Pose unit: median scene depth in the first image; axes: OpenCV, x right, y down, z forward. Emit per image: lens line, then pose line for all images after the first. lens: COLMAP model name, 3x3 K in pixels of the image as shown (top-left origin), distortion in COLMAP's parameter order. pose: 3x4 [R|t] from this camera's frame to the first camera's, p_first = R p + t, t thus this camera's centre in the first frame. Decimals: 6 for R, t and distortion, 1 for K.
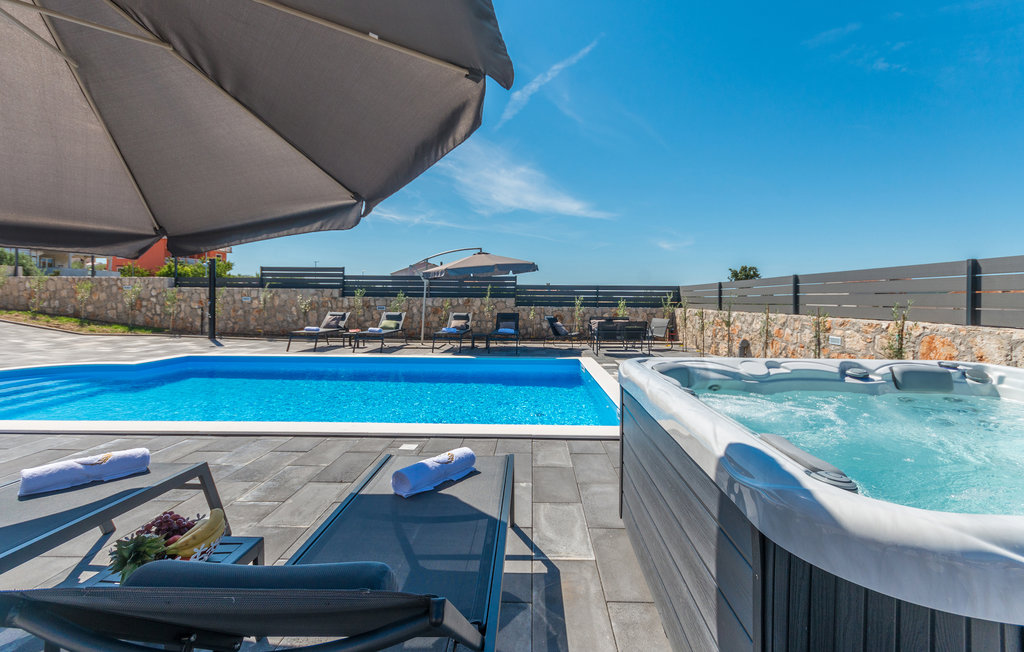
lens RADIAL K [[451.0, 0, 513.3], [0, 451.0, 300.7], [0, 0, 1]] dist [0.005050, -0.000290]
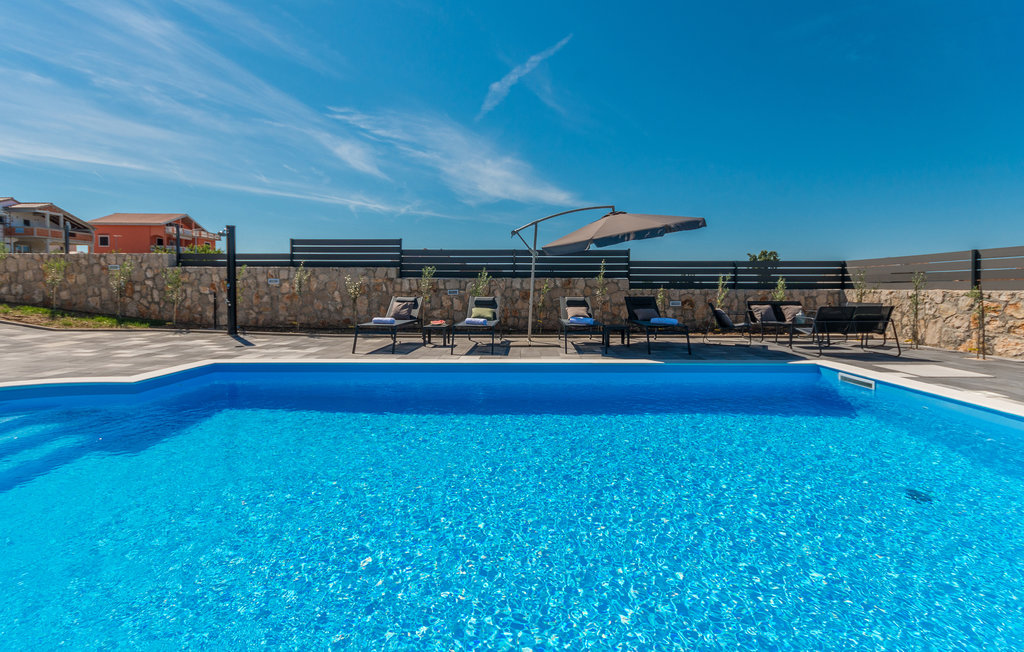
lens RADIAL K [[427.7, 0, 494.8], [0, 427.7, 307.5], [0, 0, 1]] dist [0.007949, -0.001119]
pose [[0.999792, -0.006422, 0.019348, -0.233002], [0.005664, 0.999223, 0.038994, 0.014038], [-0.019584, -0.038876, 0.999052, 0.269753]]
